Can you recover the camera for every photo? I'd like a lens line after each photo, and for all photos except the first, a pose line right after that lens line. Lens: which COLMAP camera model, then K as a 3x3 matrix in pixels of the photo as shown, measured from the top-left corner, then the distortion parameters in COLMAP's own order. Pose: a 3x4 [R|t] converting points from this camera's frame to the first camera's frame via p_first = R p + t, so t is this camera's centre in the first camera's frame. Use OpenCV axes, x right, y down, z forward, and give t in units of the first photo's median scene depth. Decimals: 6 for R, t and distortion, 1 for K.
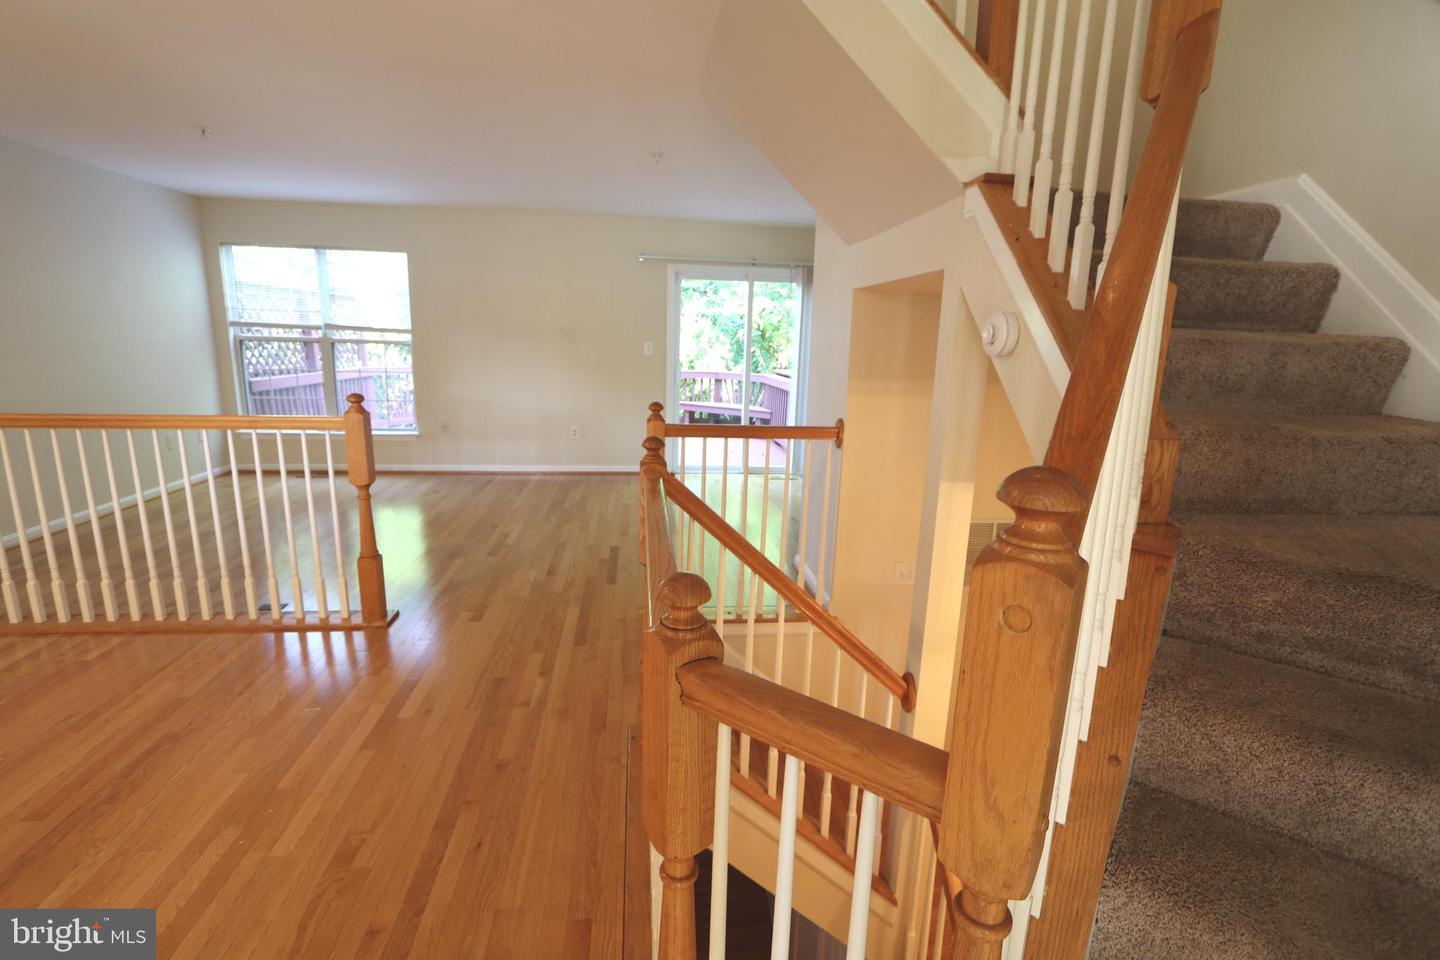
lens RADIAL K [[661.3, 0, 715.0], [0, 661.3, 476.2], [0, 0, 1]] dist [-0.015114, 0.000639]
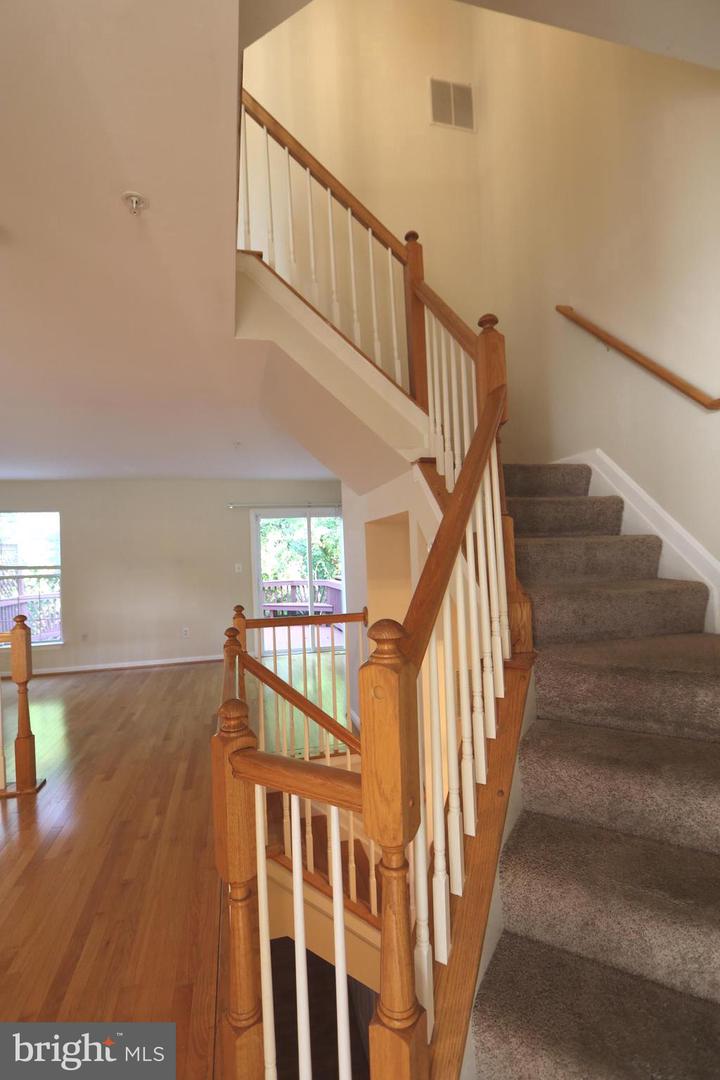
lens RADIAL K [[496.0, 0, 354.4], [0, 496.0, 543.0], [0, 0, 1]] dist [-0.015114, 0.000639]
pose [[0.990746, -0.063366, 0.120030, 0.053225], [0.088706, 0.971628, -0.219251, 0.022289], [-0.102732, 0.227870, 0.968257, -0.153192]]
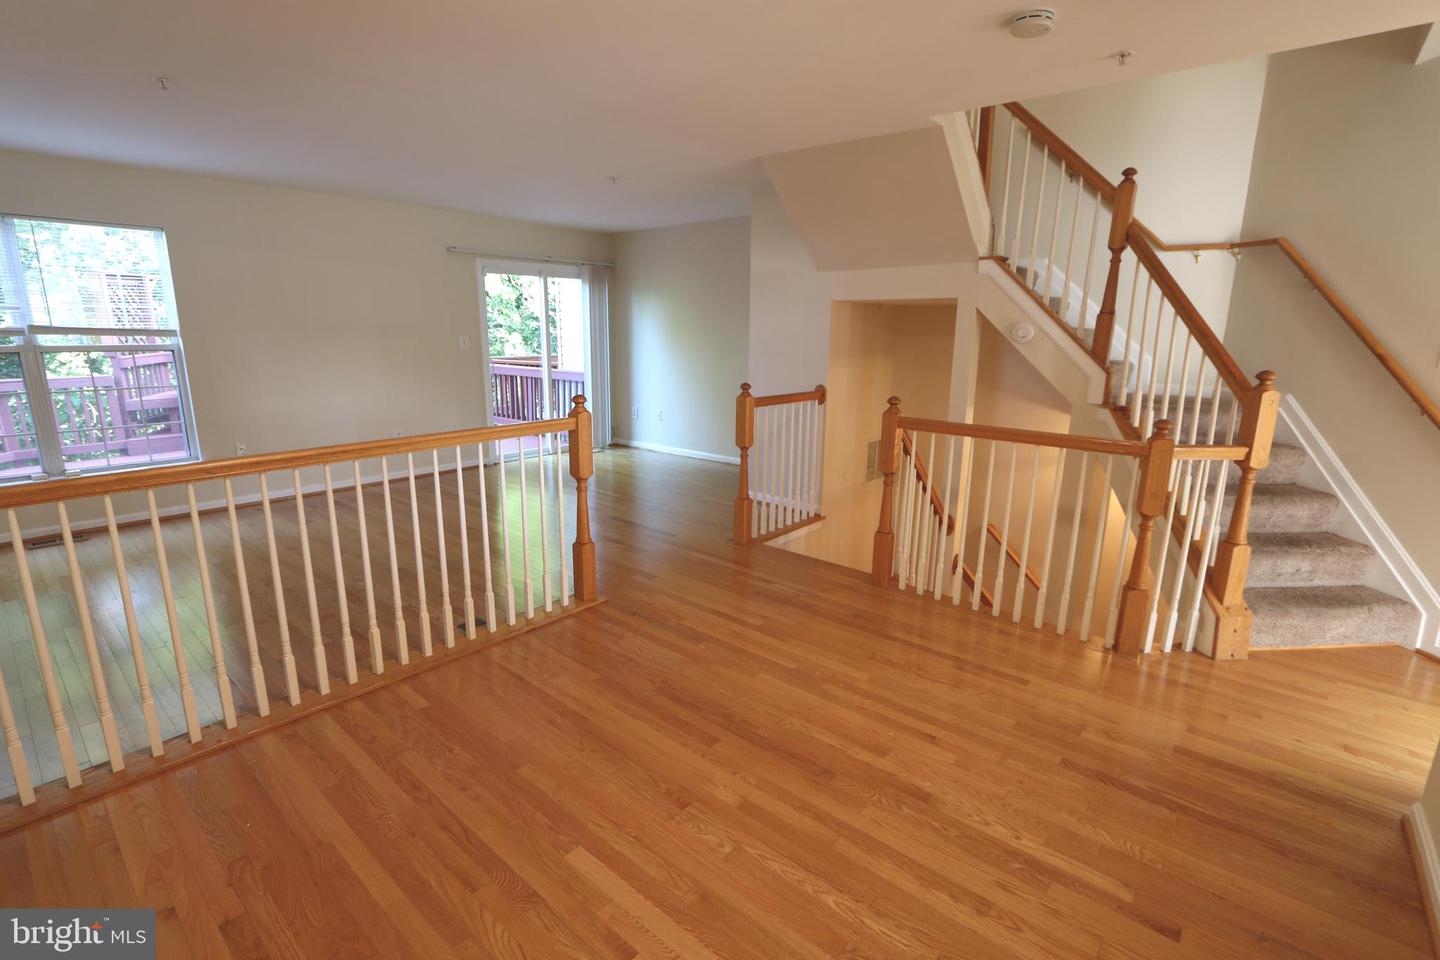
lens RADIAL K [[661.3, 0, 715.0], [0, 661.3, 476.2], [0, 0, 1]] dist [-0.015114, 0.000639]
pose [[0.739451, -0.169883, 0.651423, -1.350409], [0.150381, 0.984868, 0.086140, -0.062714], [-0.656200, 0.034266, 0.753809, 0.022994]]
